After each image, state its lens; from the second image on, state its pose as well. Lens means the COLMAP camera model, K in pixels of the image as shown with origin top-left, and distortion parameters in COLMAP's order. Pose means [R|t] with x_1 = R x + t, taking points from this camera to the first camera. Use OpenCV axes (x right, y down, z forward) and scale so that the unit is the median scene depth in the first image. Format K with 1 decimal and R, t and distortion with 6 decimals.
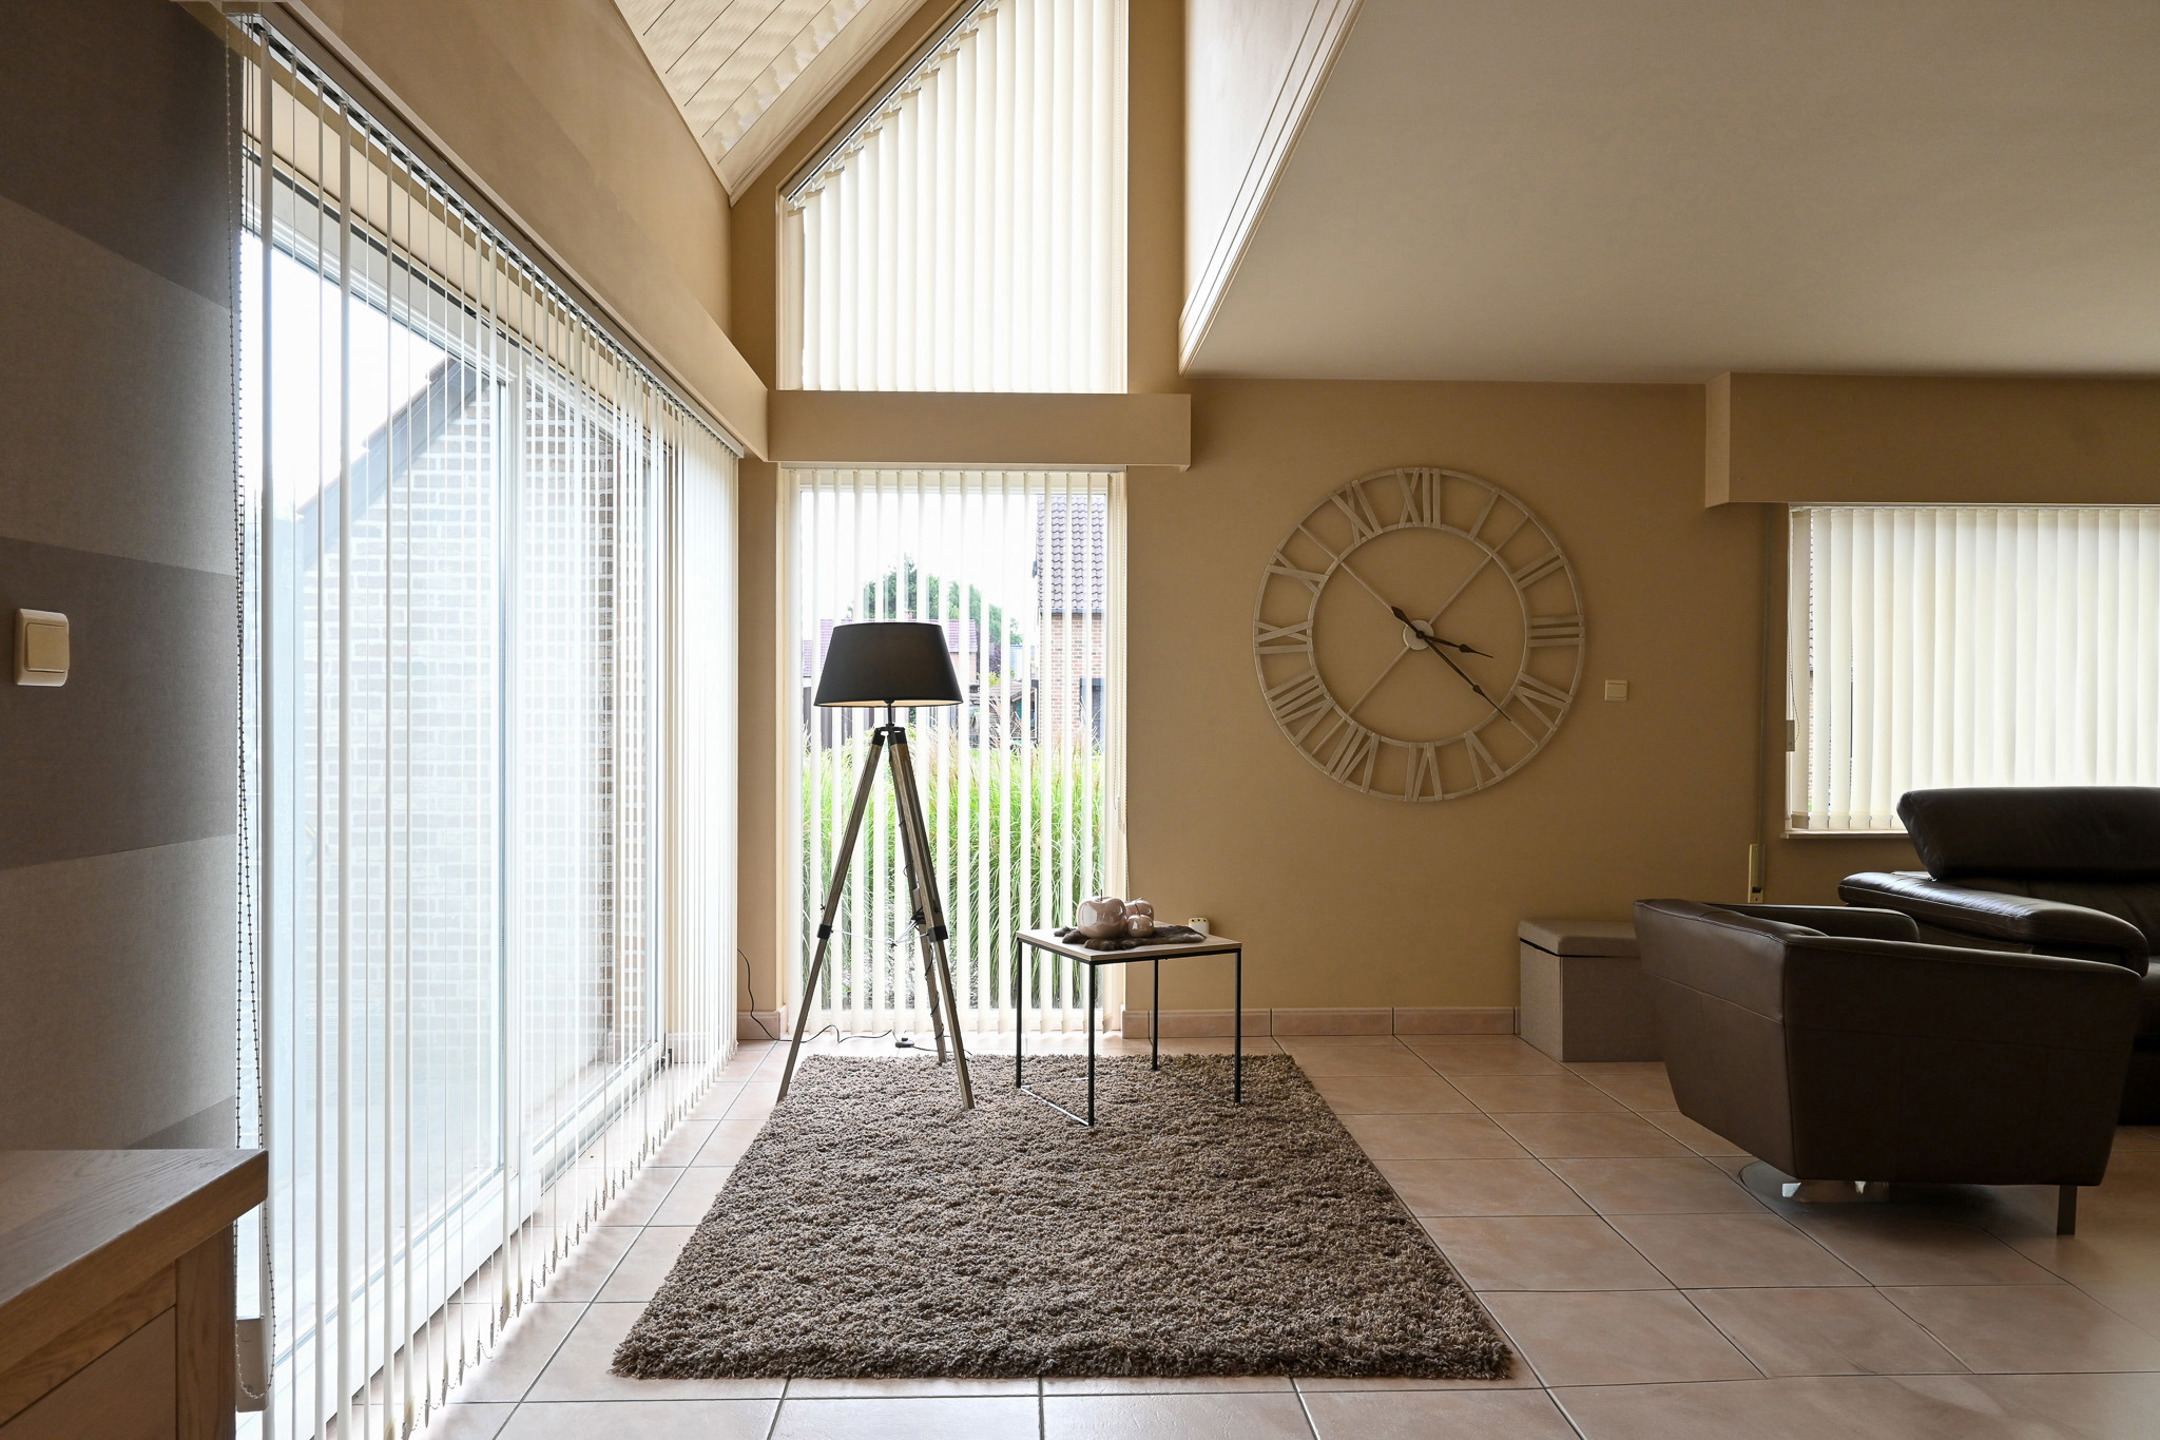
lens RADIAL K [[1499.4, 0, 1084.2], [0, 1499.4, 726.3], [0, 0, 1]] dist [0.002922, 0.009374]
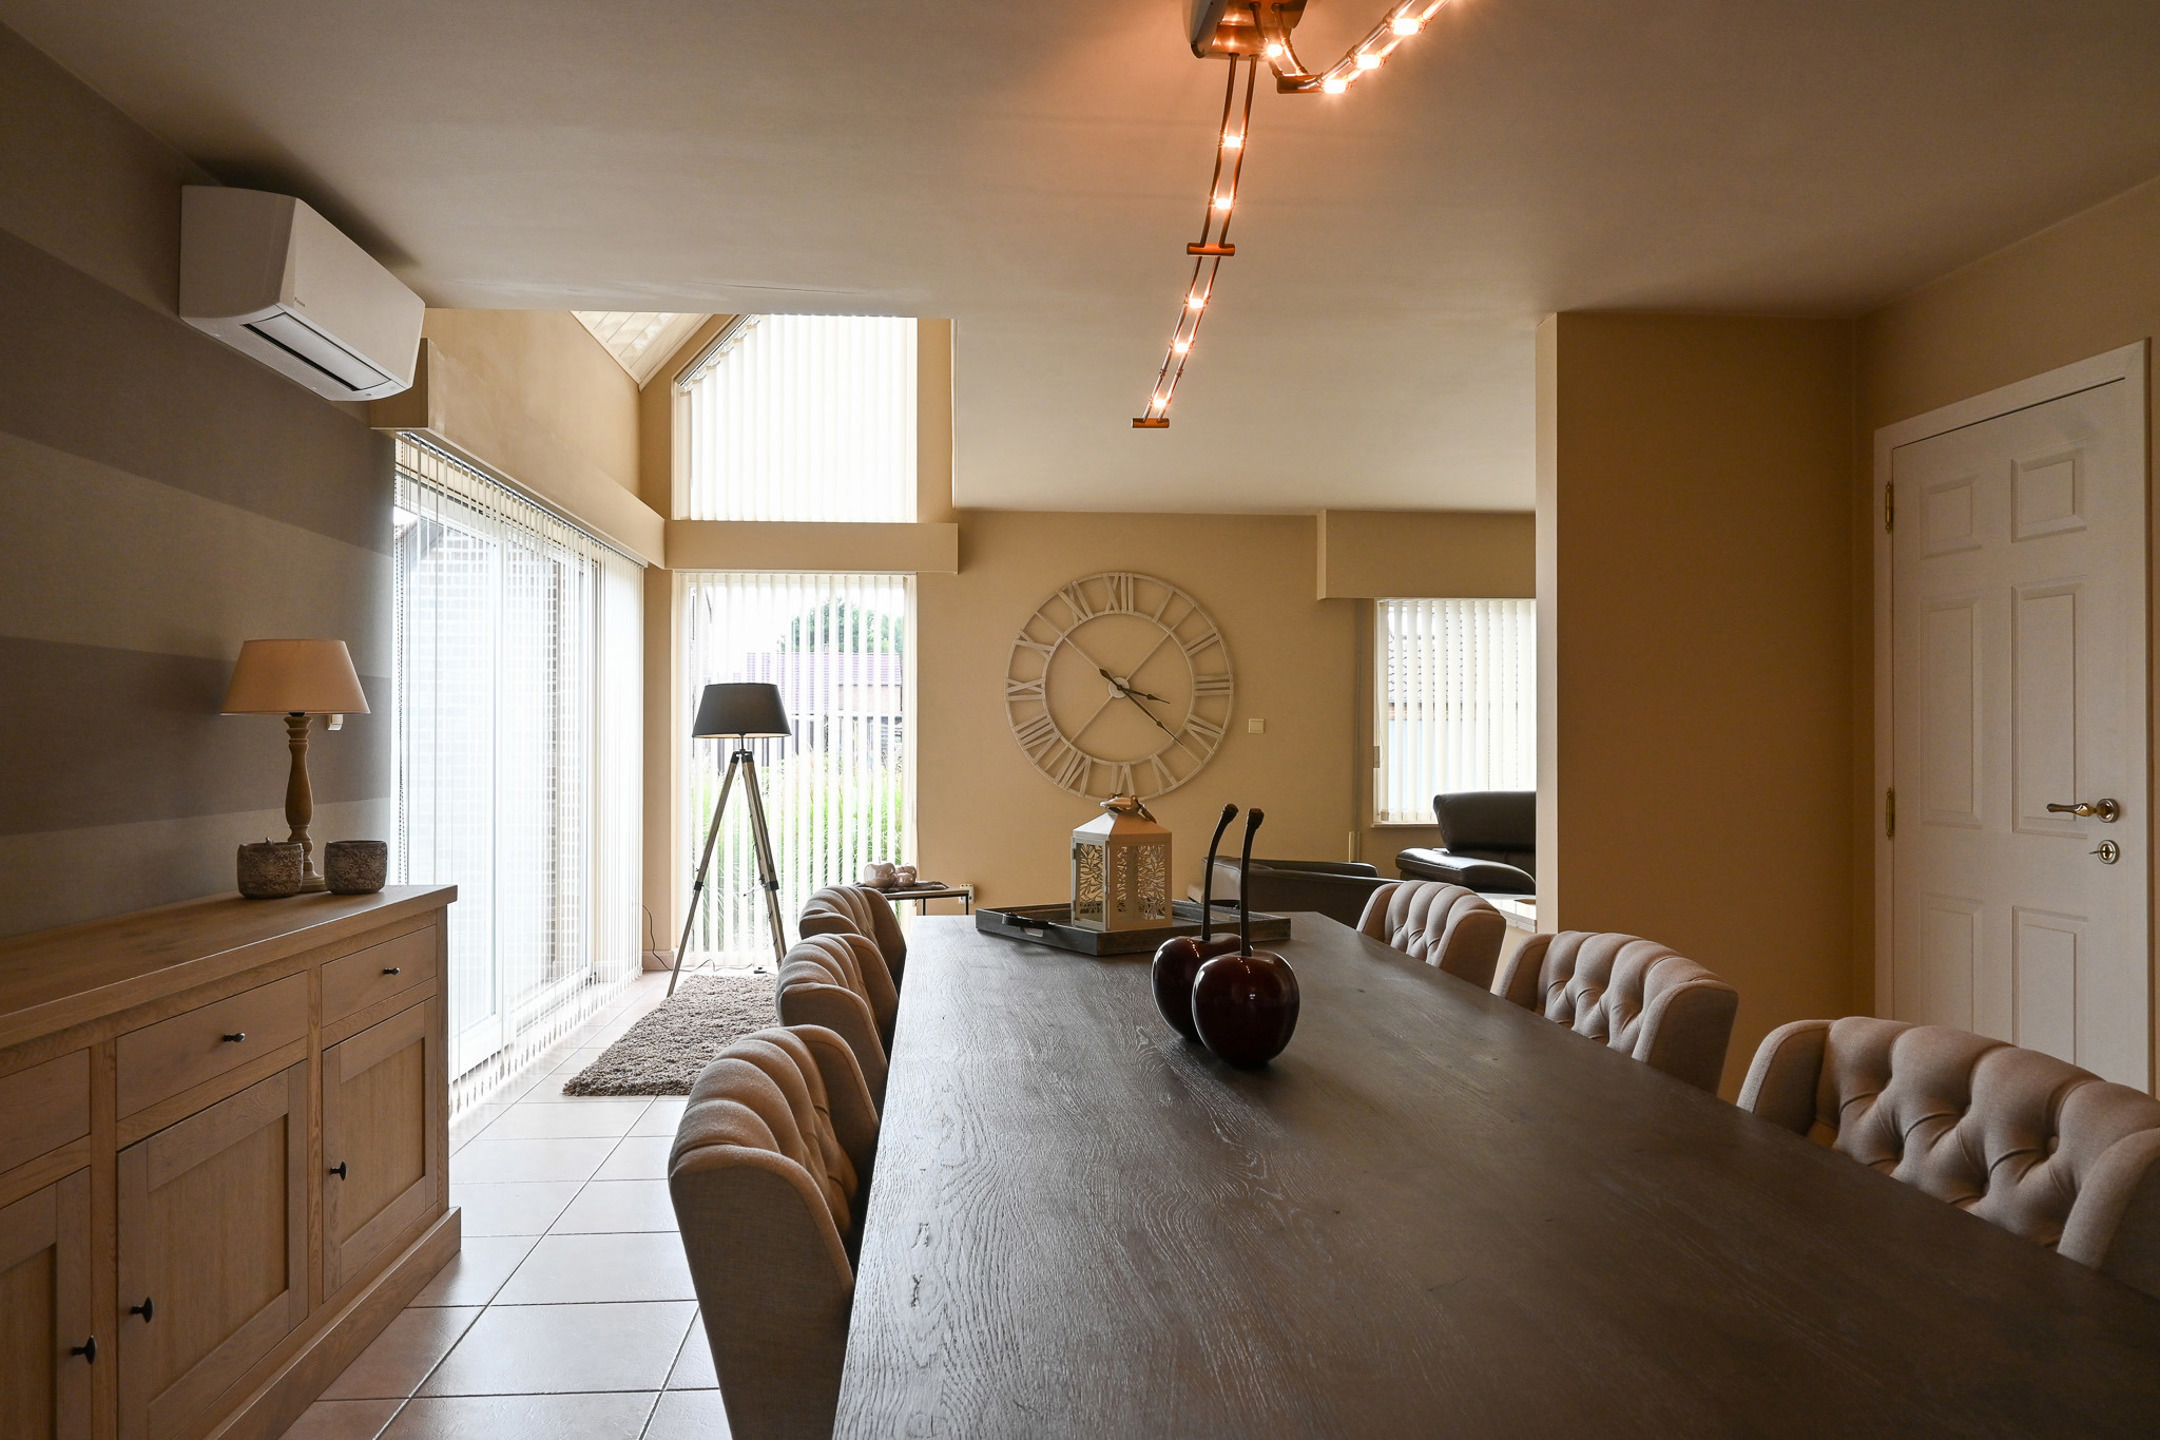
lens RADIAL K [[1499.4, 0, 1068.5], [0, 1499.4, 742.3], [0, 0, 1]] dist [0.002922, 0.009374]
pose [[0.999504, -0.001129, 0.031460, 0.130366], [0.001418, 0.999957, -0.009165, 0.005072], [-0.031448, 0.009205, 0.999463, -0.451652]]
